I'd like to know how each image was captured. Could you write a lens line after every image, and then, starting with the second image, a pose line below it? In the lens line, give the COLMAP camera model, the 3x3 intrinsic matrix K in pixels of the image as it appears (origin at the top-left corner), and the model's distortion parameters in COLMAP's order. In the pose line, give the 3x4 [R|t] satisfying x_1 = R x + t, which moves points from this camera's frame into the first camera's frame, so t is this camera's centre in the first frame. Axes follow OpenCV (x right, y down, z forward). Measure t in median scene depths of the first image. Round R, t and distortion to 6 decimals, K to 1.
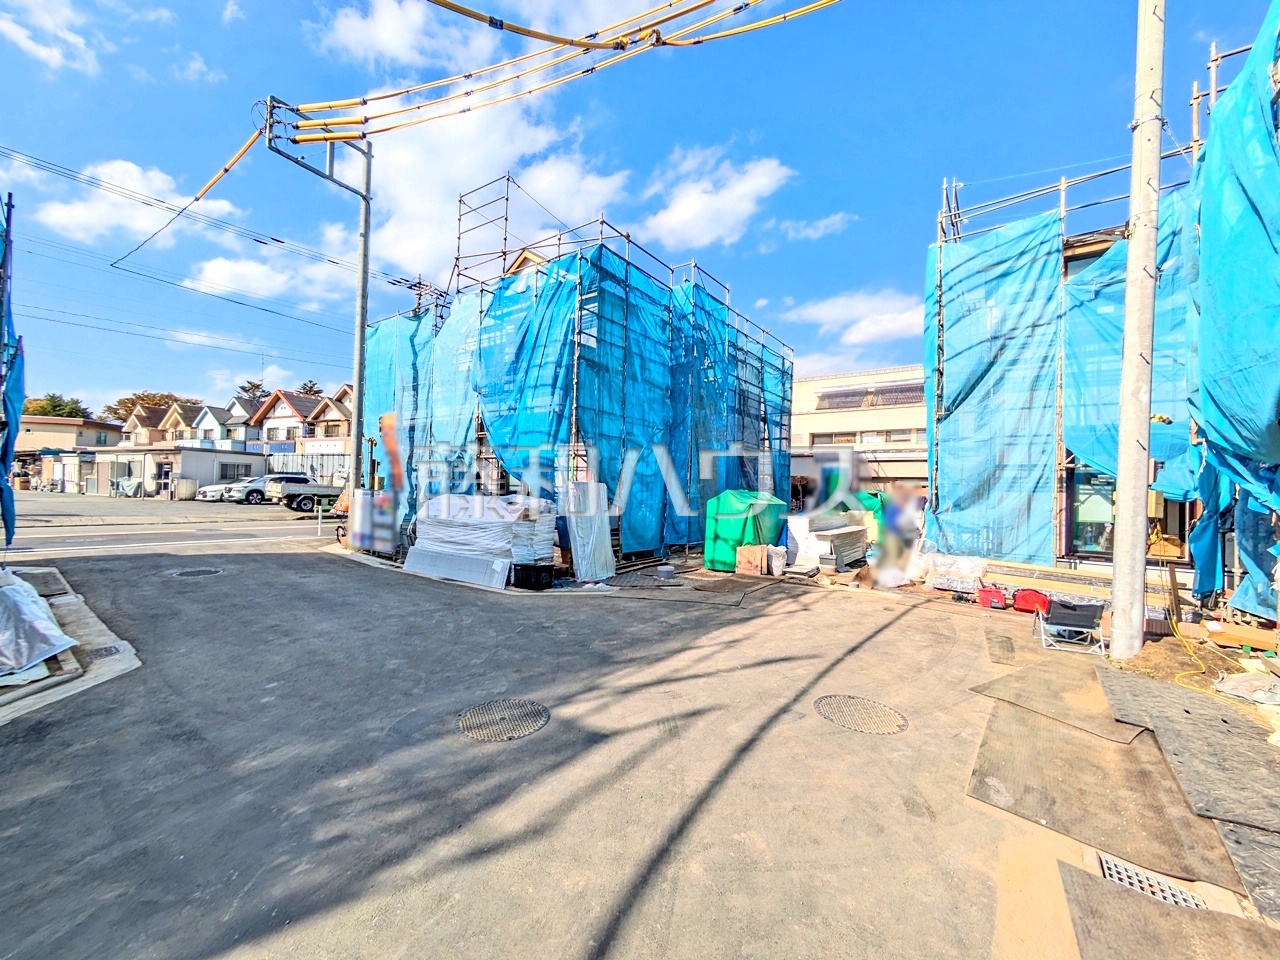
lens RADIAL K [[536.3, 0, 640.0], [0, 536.3, 480.0], [0, 0, 1]] dist [-0.006816, 0.008054]
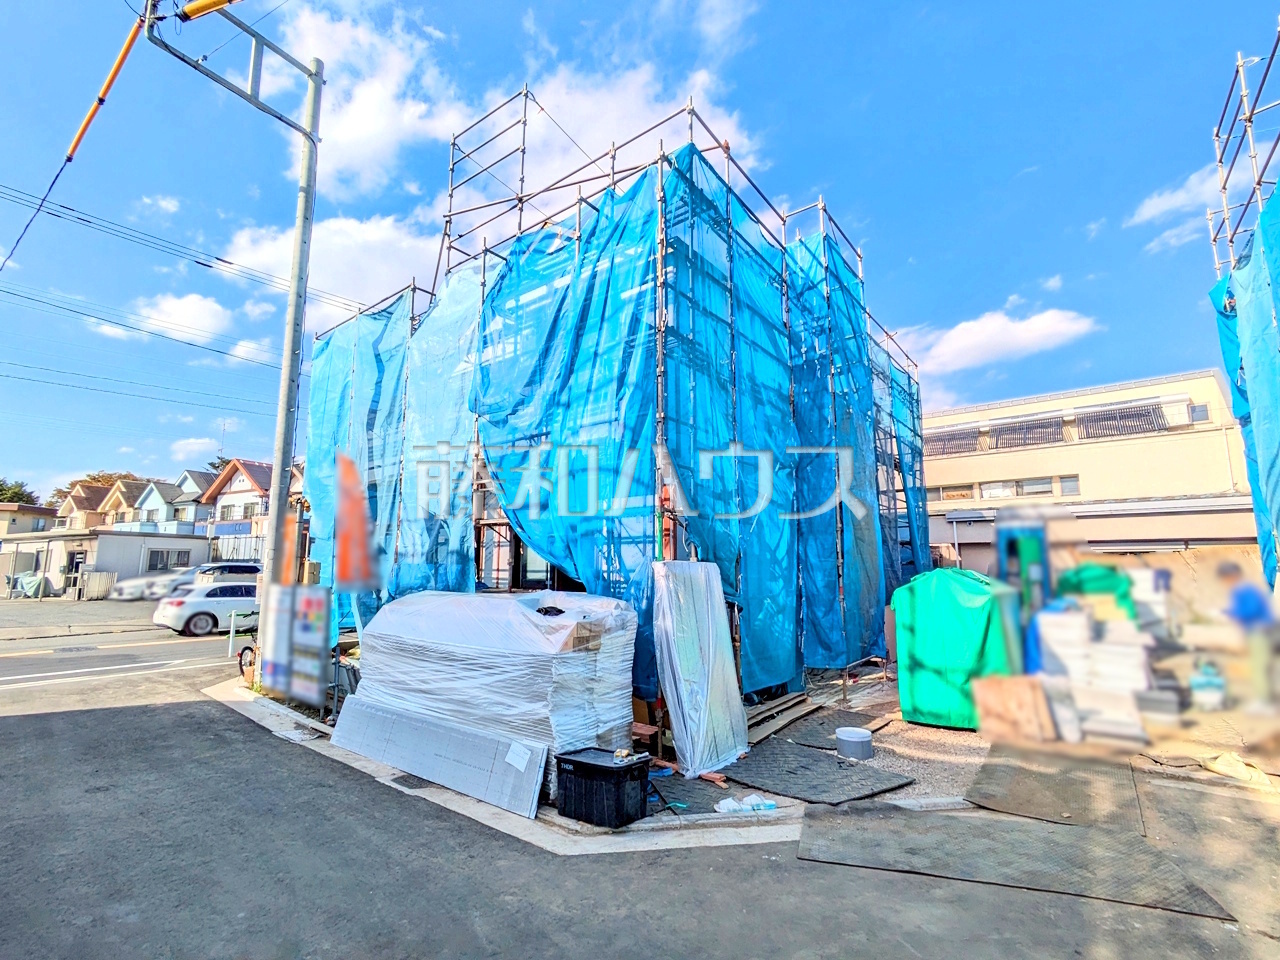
lens RADIAL K [[580.6, 0, 640.0], [0, 580.6, 480.0], [0, 0, 1]] dist [0.001915, 0.000547]
pose [[0.999364, -0.031321, -0.017038, -0.052254], [0.028828, 0.990980, -0.130871, -0.001003], [0.020983, 0.130297, 0.991253, 0.172170]]
